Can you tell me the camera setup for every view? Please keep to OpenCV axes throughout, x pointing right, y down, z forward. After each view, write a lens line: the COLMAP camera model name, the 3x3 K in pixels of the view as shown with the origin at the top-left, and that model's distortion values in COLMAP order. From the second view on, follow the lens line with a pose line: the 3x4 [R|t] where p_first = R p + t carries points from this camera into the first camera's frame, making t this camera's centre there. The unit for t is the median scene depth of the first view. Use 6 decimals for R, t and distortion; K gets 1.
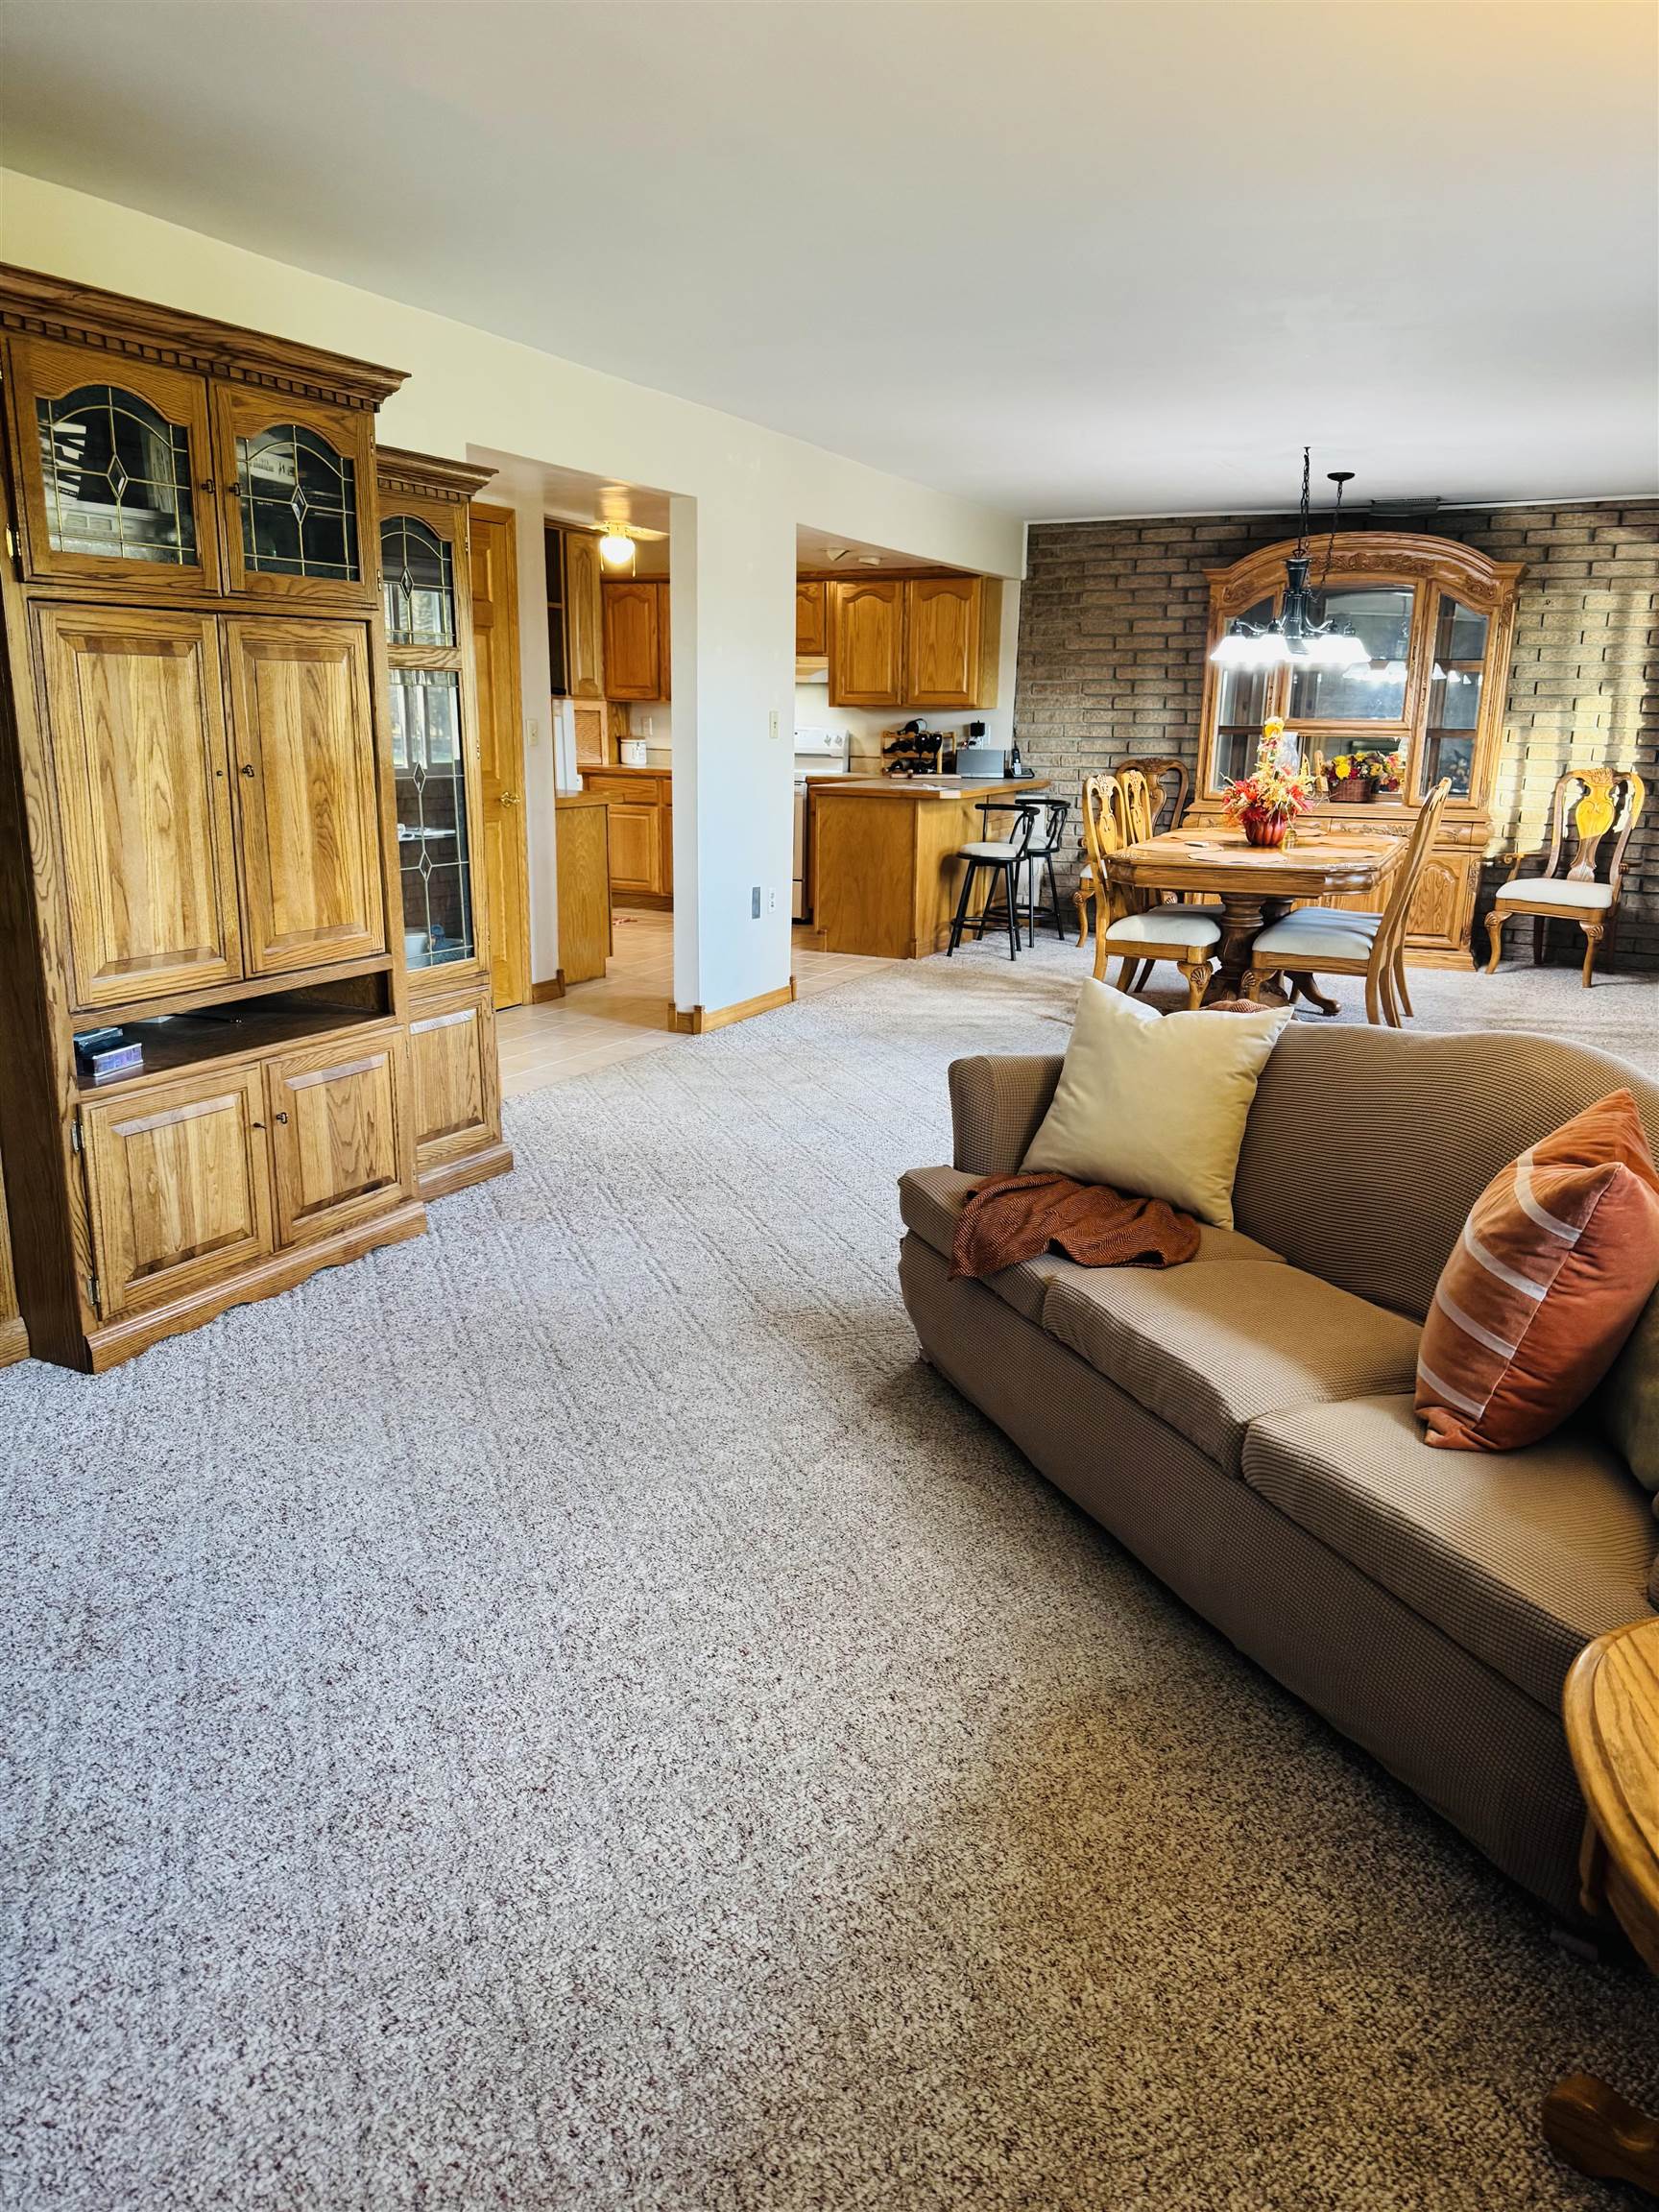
lens RADIAL K [[1526.0, 0, 829.5], [0, 1526.0, 1106.0], [0, 0, 1]] dist [0.126940, -0.260600]
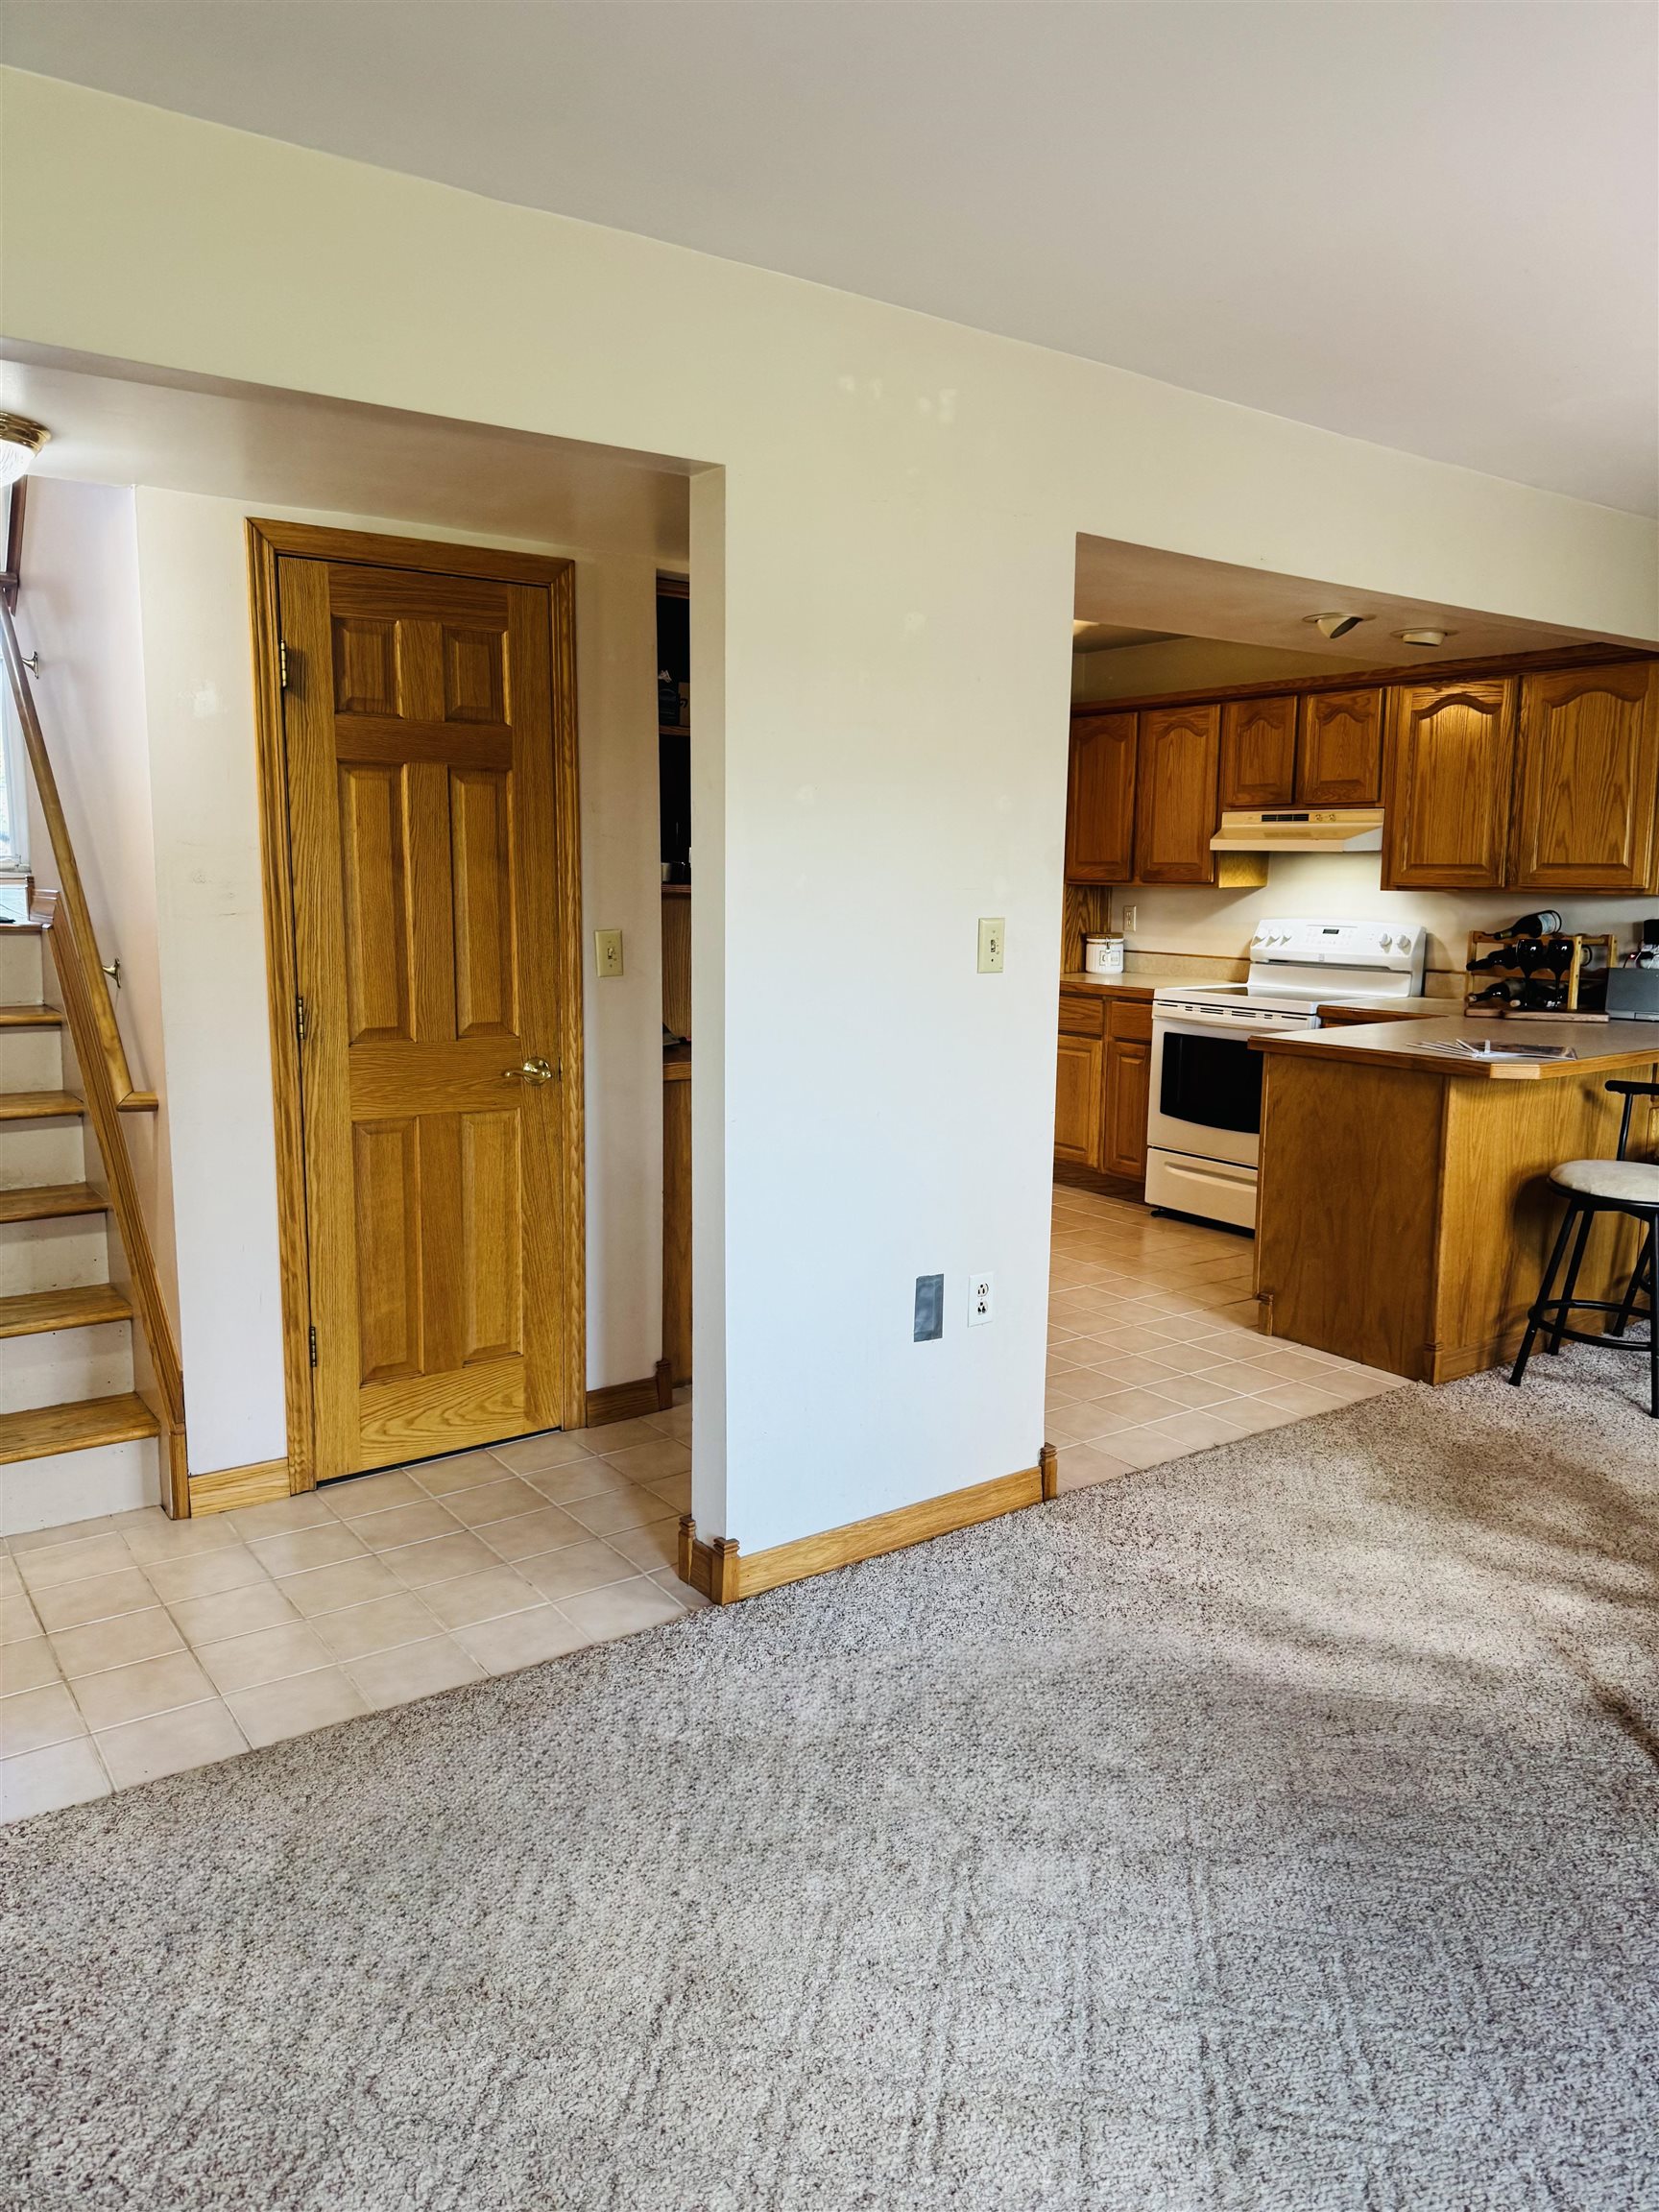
lens RADIAL K [[1526.0, 0, 829.5], [0, 1526.0, 1106.0], [0, 0, 1]] dist [0.126940, -0.260600]
pose [[0.877476, 0.065589, -0.475115, 0.106763], [-0.115223, 0.990422, -0.076074, -0.112839], [0.465574, 0.121497, 0.876629, 0.407704]]
